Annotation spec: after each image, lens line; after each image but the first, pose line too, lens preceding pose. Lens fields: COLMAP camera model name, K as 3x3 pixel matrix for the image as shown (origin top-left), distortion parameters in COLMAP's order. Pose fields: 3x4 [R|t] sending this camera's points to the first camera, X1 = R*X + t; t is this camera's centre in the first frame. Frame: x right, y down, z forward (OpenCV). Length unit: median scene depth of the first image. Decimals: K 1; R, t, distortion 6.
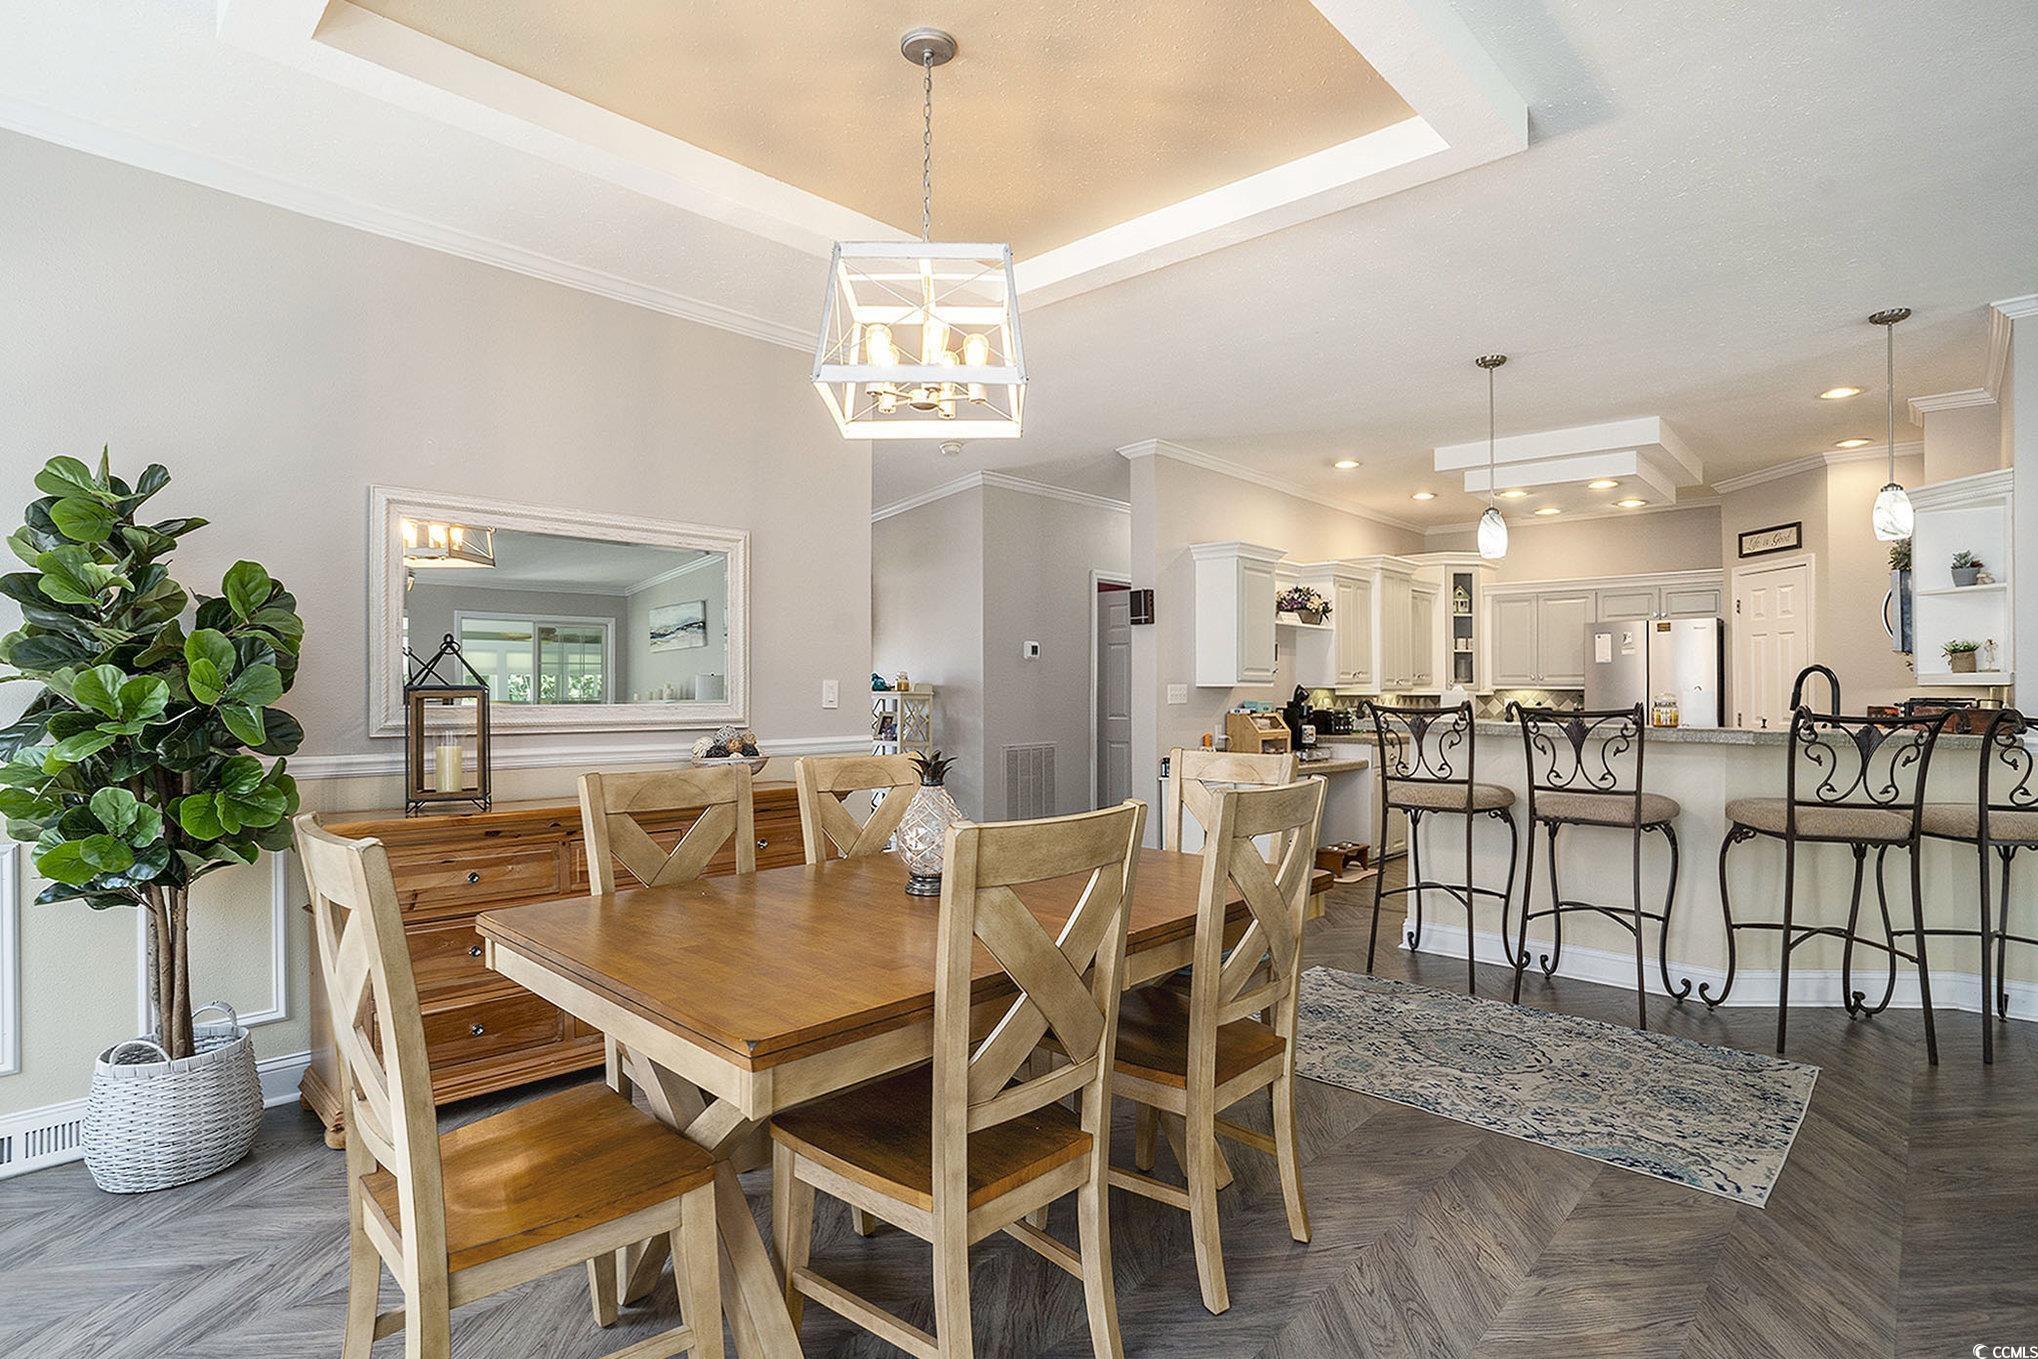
lens RADIAL K [[1014.4, 0, 1024.1], [0, 1014.4, 689.9], [0, 0, 1]] dist [-0.038101, 0.003214]
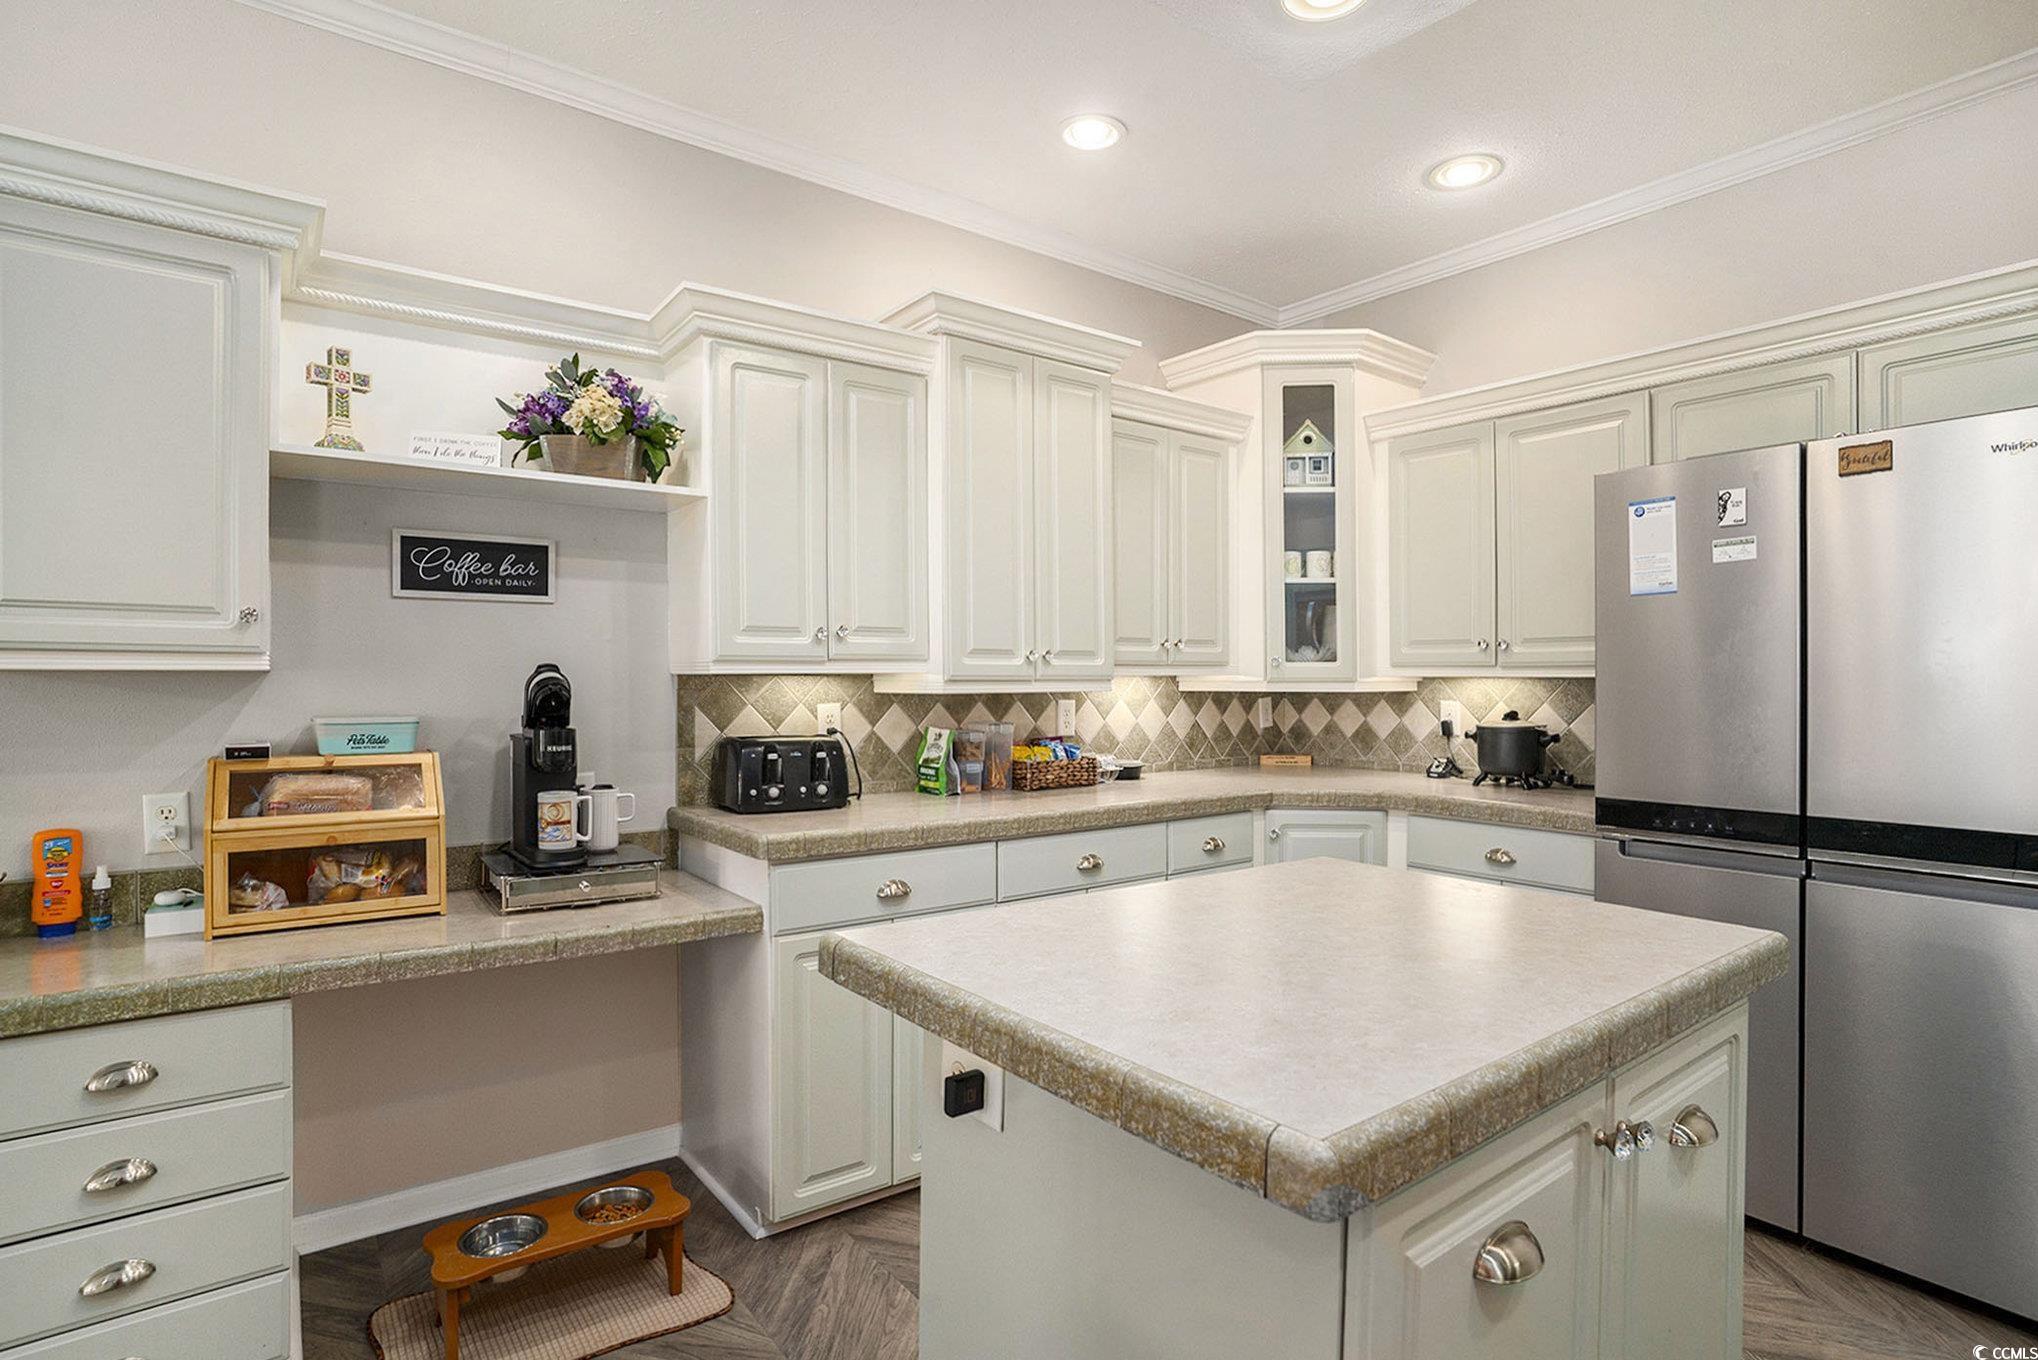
lens RADIAL K [[1014.4, 0, 1011.8], [0, 1014.4, 672.0], [0, 0, 1]] dist [-0.038101, 0.003214]
pose [[0.985289, -0.001291, -0.170892, 0.604350], [0.000357, 0.999985, -0.005500, -0.001537], [0.170896, 0.005358, 0.985274, 0.918958]]
